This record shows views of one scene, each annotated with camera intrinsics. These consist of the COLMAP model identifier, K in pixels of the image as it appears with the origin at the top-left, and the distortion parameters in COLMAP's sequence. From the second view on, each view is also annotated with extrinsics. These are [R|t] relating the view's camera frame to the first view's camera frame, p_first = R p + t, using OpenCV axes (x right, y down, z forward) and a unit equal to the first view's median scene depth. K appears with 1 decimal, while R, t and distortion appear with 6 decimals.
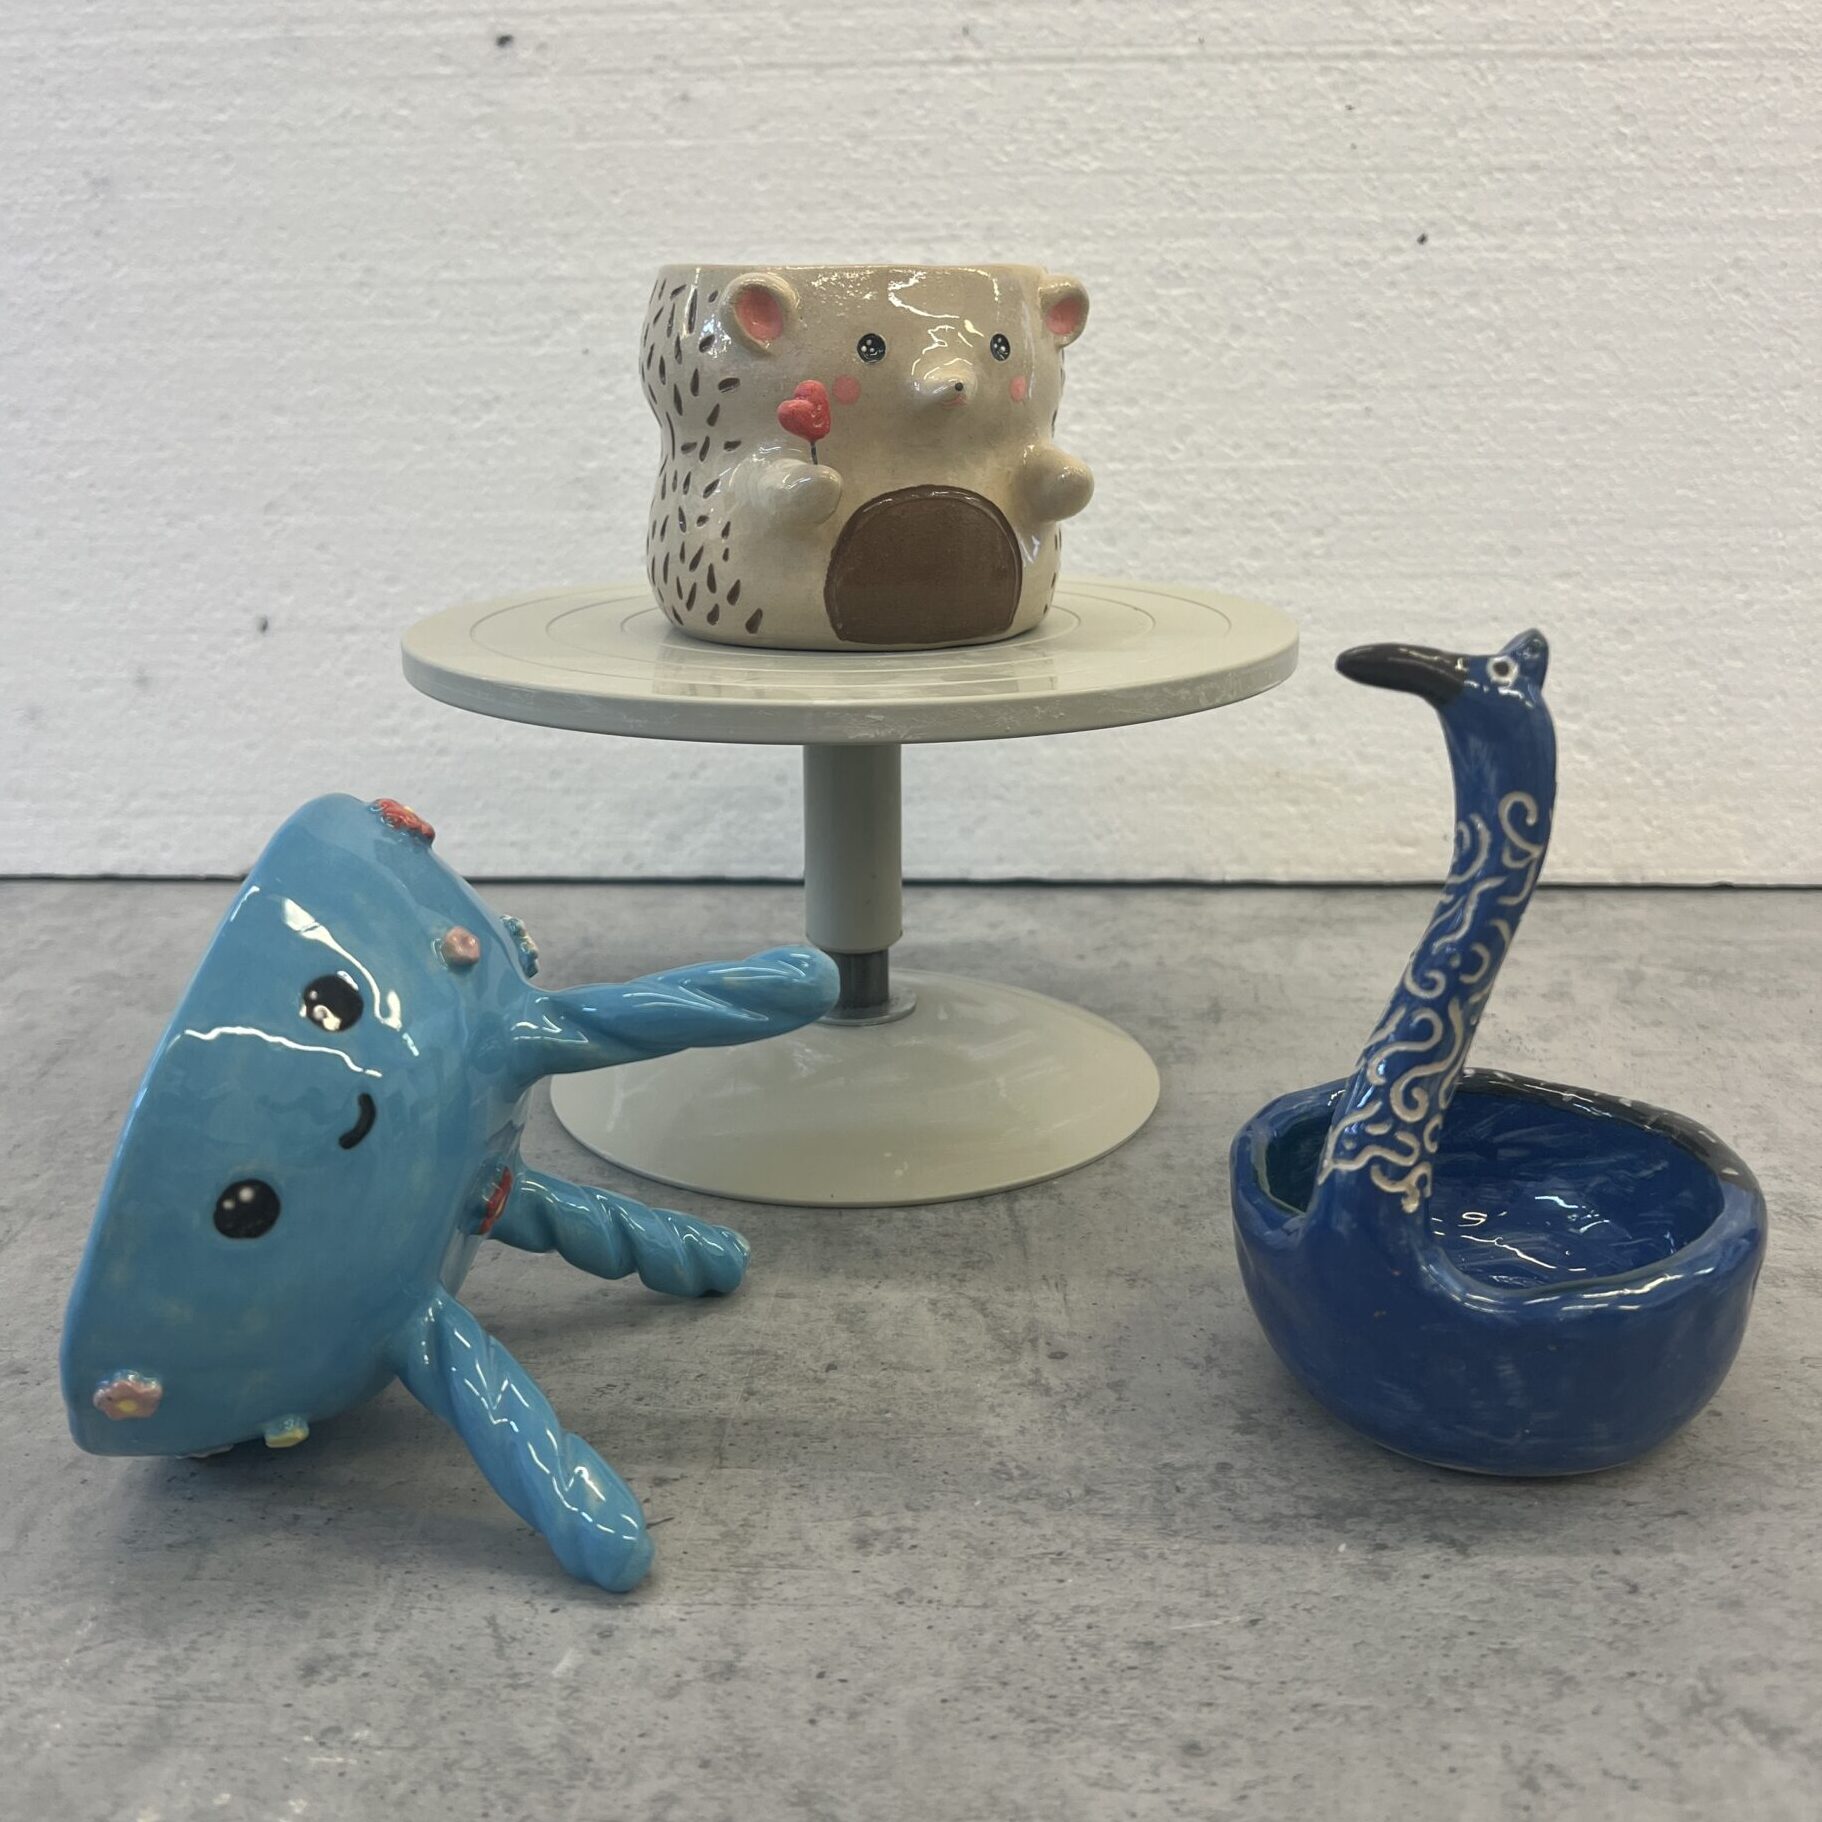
lens RADIAL K [[1951.6, 0, 888.1], [0, 1951.6, 857.3], [0, 0, 1]] dist [-0.010235, 0.022893]
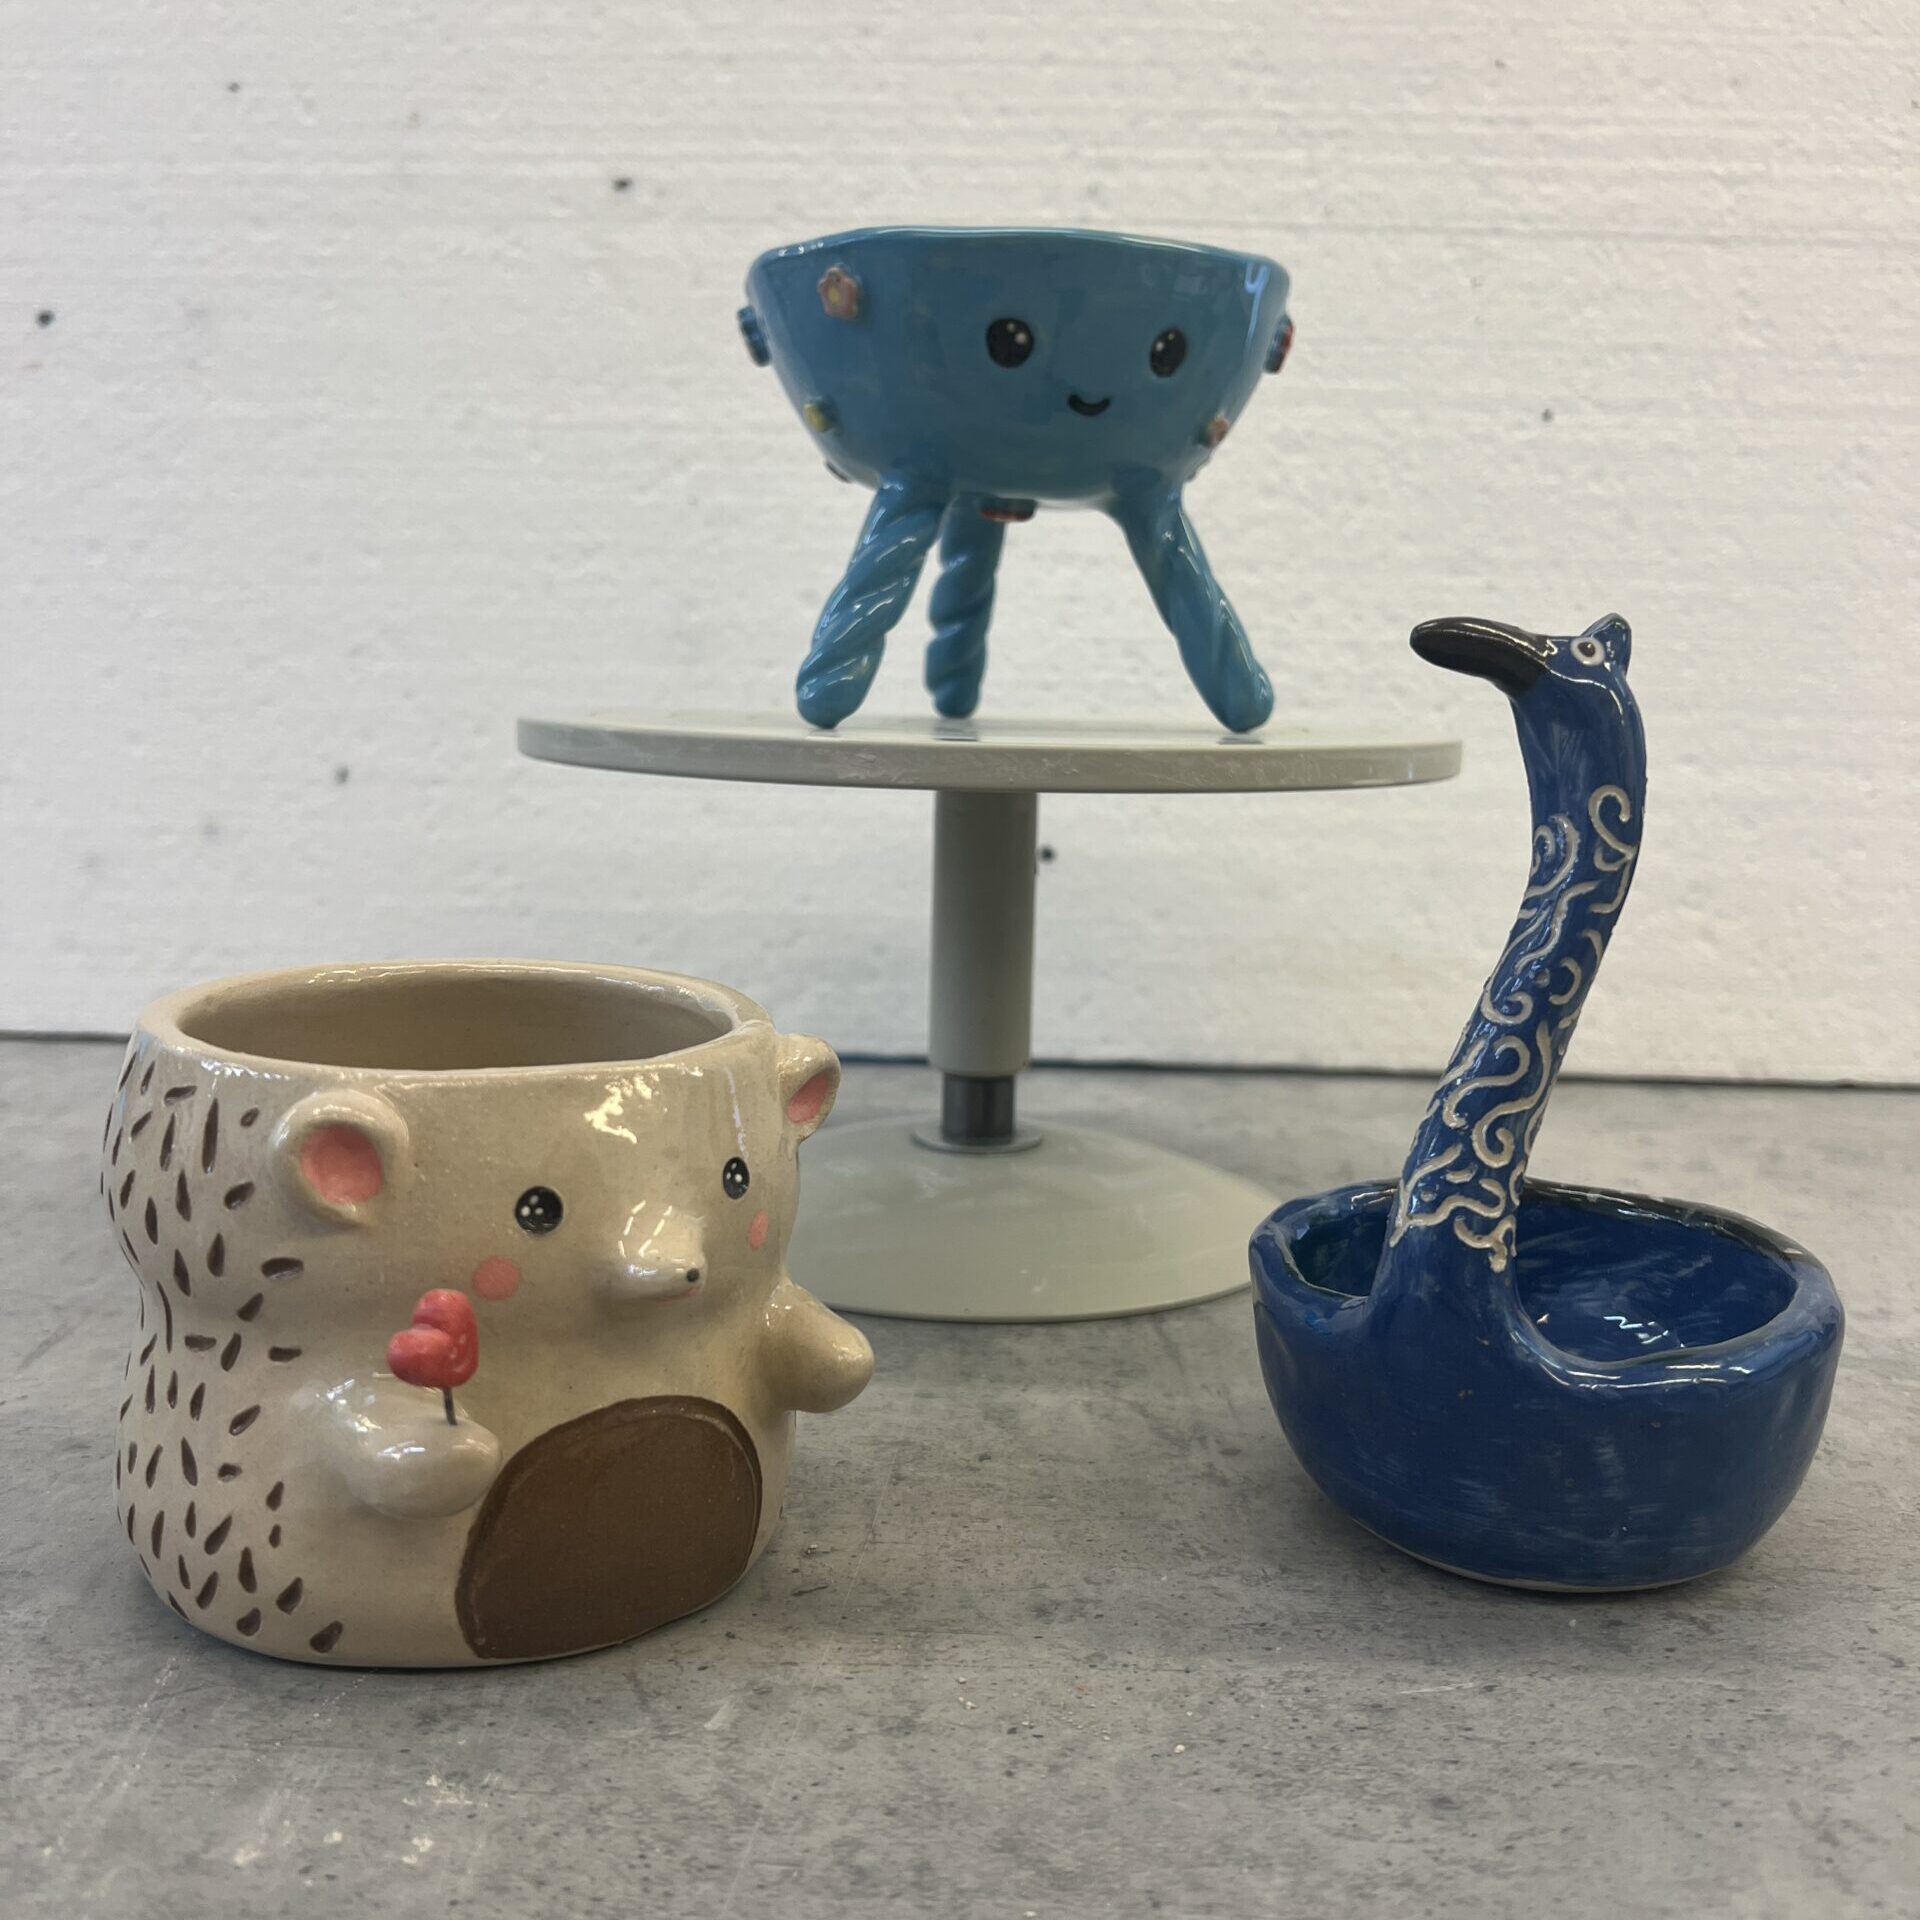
lens RADIAL K [[1969.6, 0, 993.4], [0, 1969.6, 1017.3], [0, 0, 1]] dist [-0.011315, 0.014756]
pose [[0.999036, 0.025320, 0.035873, -0.075379], [-0.022518, 0.996819, -0.076448, 0.150655], [-0.037695, 0.075566, 0.996428, 0.081361]]
